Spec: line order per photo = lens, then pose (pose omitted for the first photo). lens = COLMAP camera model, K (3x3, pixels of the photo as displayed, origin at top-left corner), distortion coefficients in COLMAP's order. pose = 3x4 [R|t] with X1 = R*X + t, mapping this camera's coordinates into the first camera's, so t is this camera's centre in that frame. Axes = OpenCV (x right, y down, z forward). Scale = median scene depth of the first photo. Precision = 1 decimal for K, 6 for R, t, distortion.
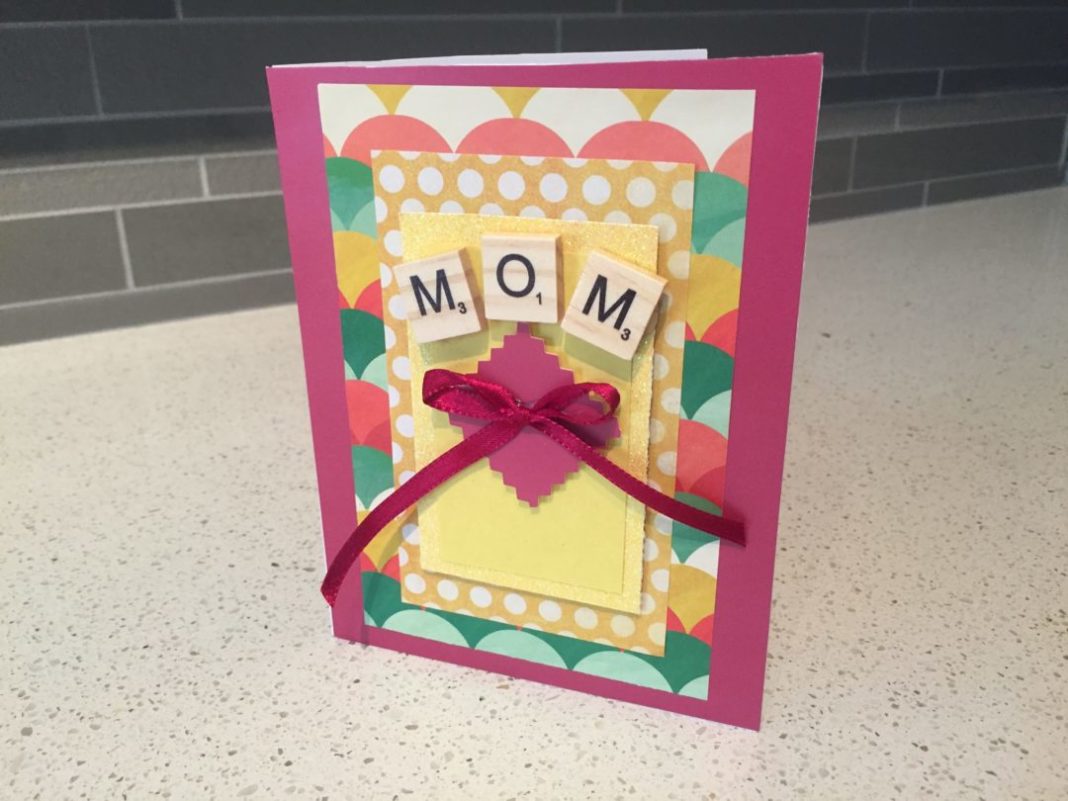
lens RADIAL K [[945.9, 0, 540.8], [0, 945.9, 393.5], [0, 0, 1]] dist [0.080694, -0.136792]
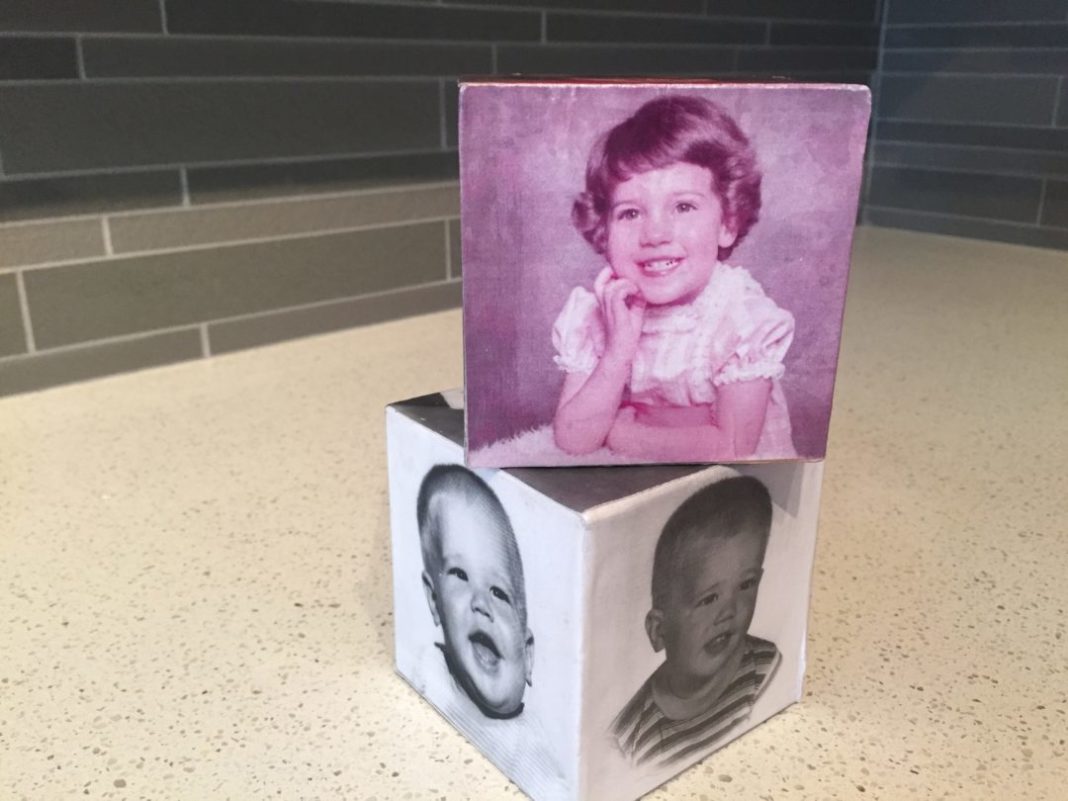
lens RADIAL K [[945.9, 0, 540.5], [0, 945.9, 394.3], [0, 0, 1]] dist [0.080694, -0.136792]
pose [[0.976496, -0.058689, 0.207390, -0.223379], [0.068379, 0.996863, -0.039859, 0.010455], [-0.204401, 0.053103, 0.977446, -0.079759]]
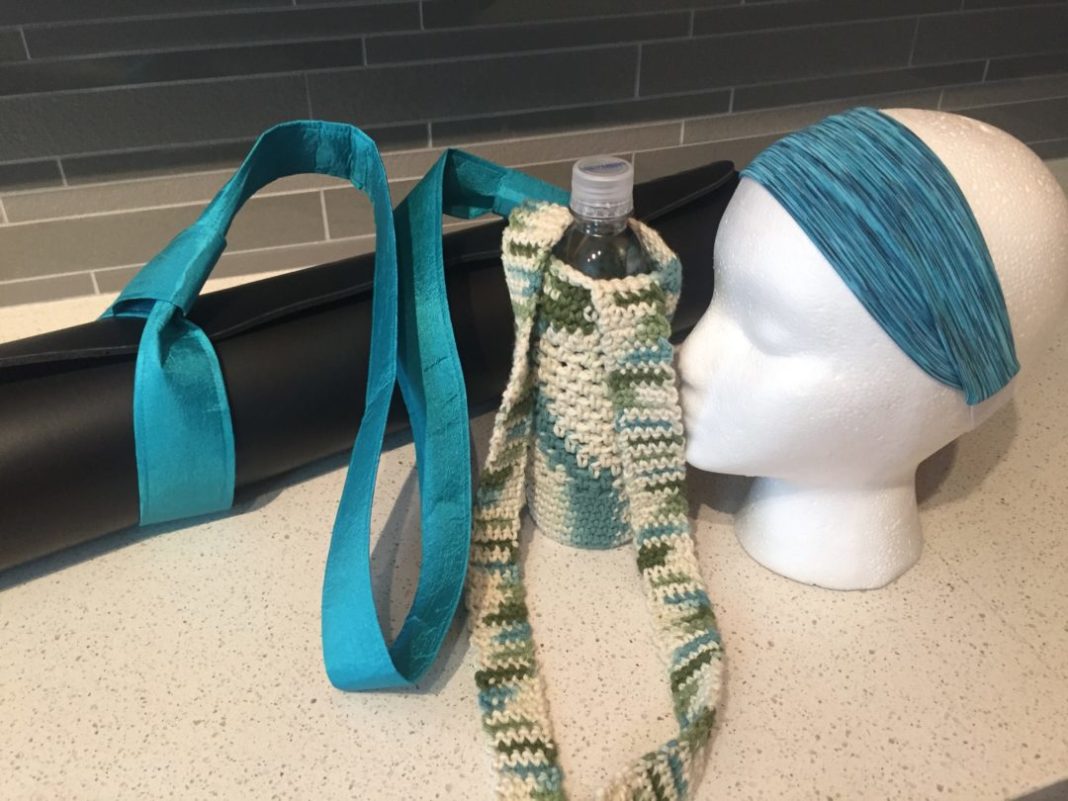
lens RADIAL K [[945.9, 0, 540.1], [0, 945.9, 402.6], [0, 0, 1]] dist [0.080694, -0.136792]
pose [[0.981865, 0.117460, -0.148809, 0.268450], [-0.080982, 0.969580, 0.230992, -0.404016], [0.171415, -0.214752, 0.961509, -0.768054]]
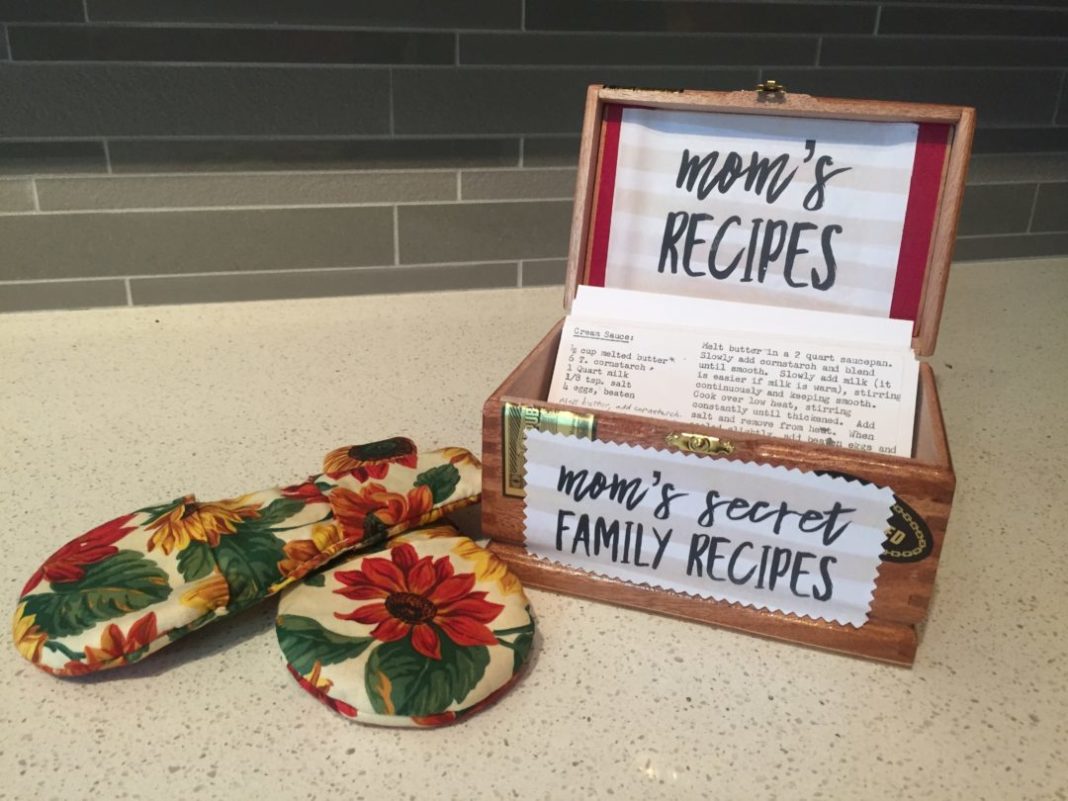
lens RADIAL K [[945.9, 0, 534.8], [0, 945.9, 396.6], [0, 0, 1]] dist [0.080694, -0.136792]
pose [[0.968013, 0.133118, -0.212676, 0.104185], [-0.126300, 0.990953, 0.045394, -0.022593], [0.216794, -0.017081, 0.976068, -0.421172]]
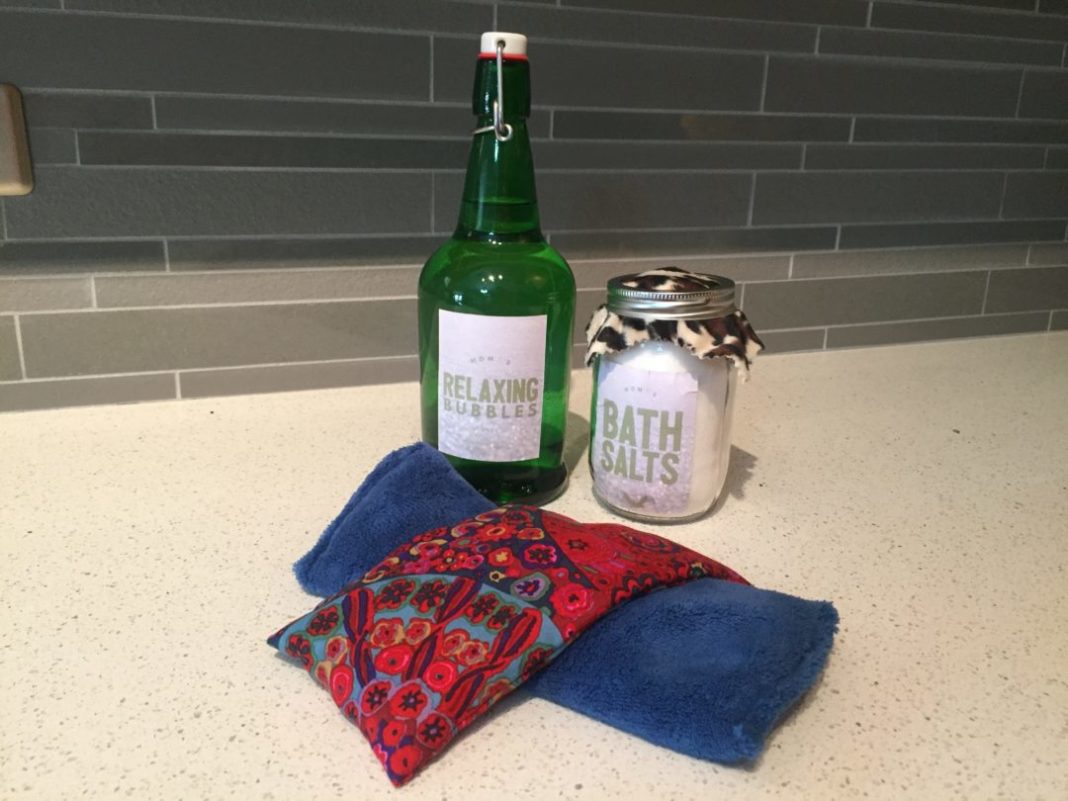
lens RADIAL K [[945.9, 0, 533.5], [0, 945.9, 394.8], [0, 0, 1]] dist [0.080694, -0.136792]
pose [[0.988993, 0.084129, -0.121718, -0.189292], [-0.092935, 0.993309, -0.068564, 0.052402], [0.115136, 0.079121, 0.990194, -0.589376]]
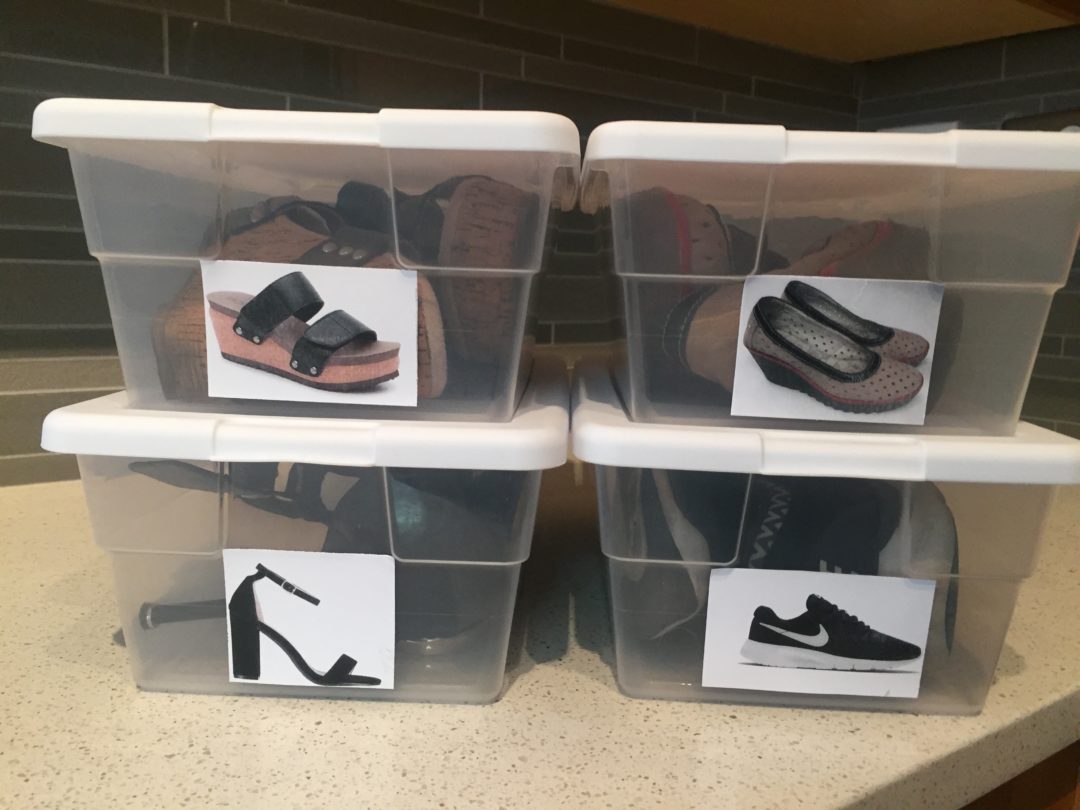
lens RADIAL K [[956.5, 0, 553.1], [0, 956.5, 399.0], [0, 0, 1]] dist [0.080694, -0.136792]
pose [[0.990461, 0.025706, 0.135371, -0.117110], [0.007616, 0.970729, -0.240057, 0.298047], [-0.137579, 0.238798, 0.961274, -0.792632]]
